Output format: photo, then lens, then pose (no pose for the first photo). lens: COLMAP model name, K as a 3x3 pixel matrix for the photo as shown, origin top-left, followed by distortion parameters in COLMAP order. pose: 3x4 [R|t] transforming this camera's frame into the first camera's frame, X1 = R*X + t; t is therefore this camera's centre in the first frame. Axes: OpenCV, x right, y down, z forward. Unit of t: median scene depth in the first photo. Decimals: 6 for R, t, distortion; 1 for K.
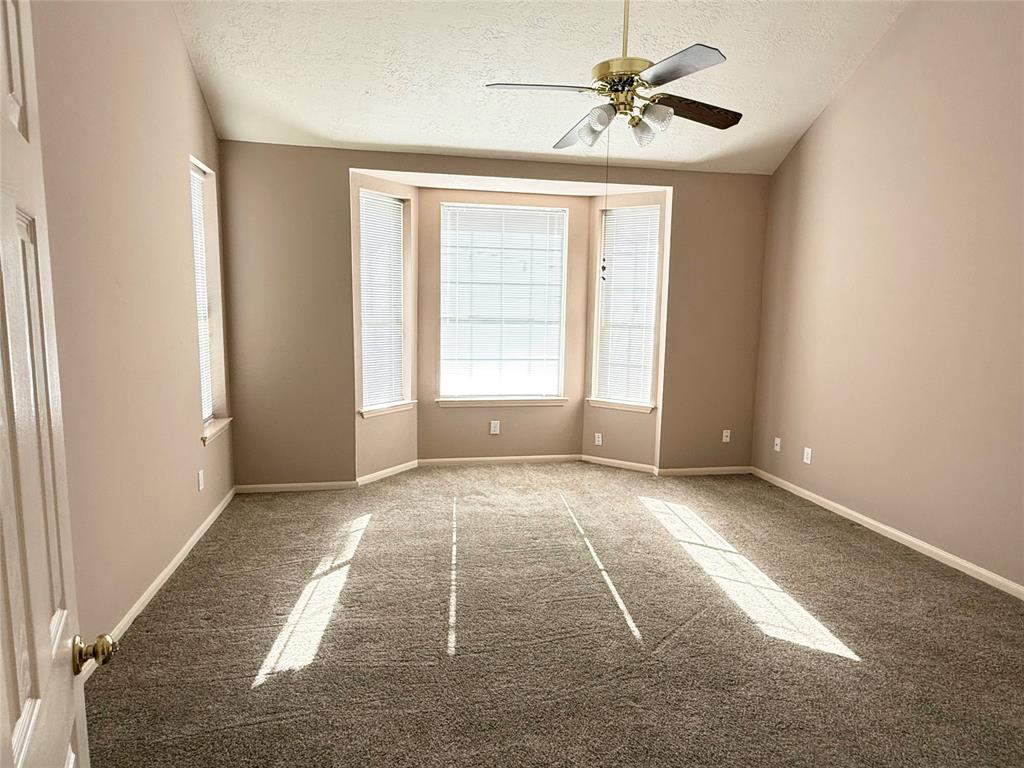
lens RADIAL K [[597.2, 0, 508.6], [0, 597.2, 383.1], [0, 0, 1]] dist [0.004759, -0.002815]
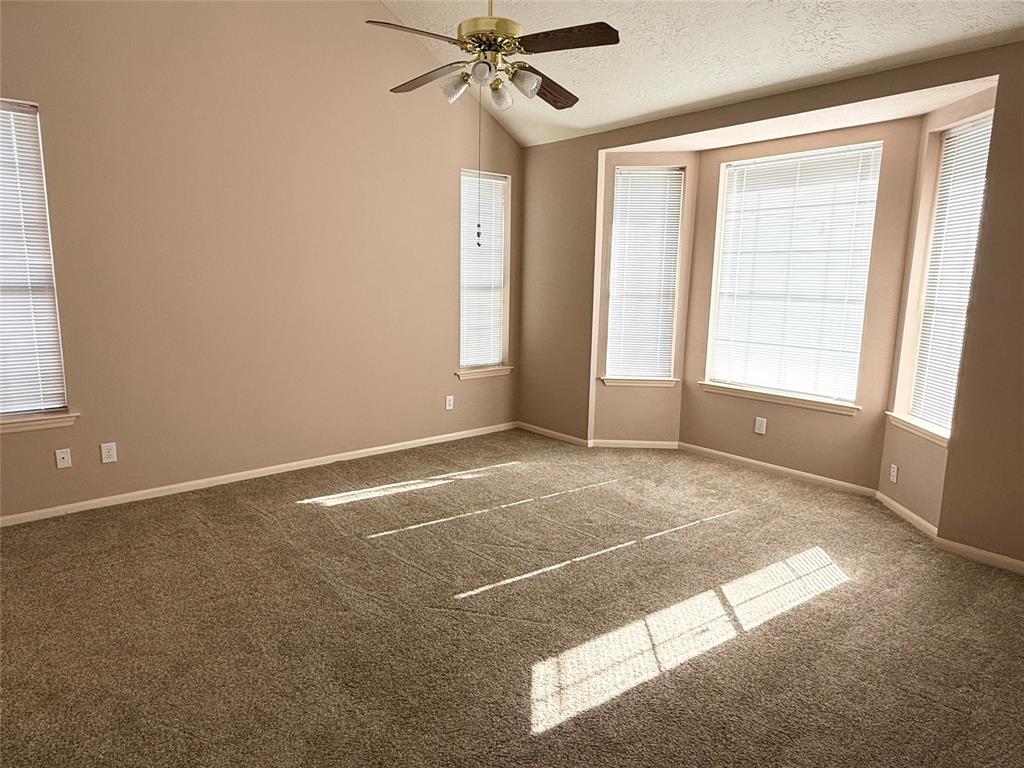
lens RADIAL K [[627.5, 0, 509.1], [0, 627.5, 379.6], [0, 0, 1]] dist [0.001116, -0.001007]
pose [[0.493337, 0.132699, -0.859657, 0.598882], [-0.118960, 0.989302, 0.084443, -0.023489], [0.861665, 0.060605, 0.503845, 0.276529]]
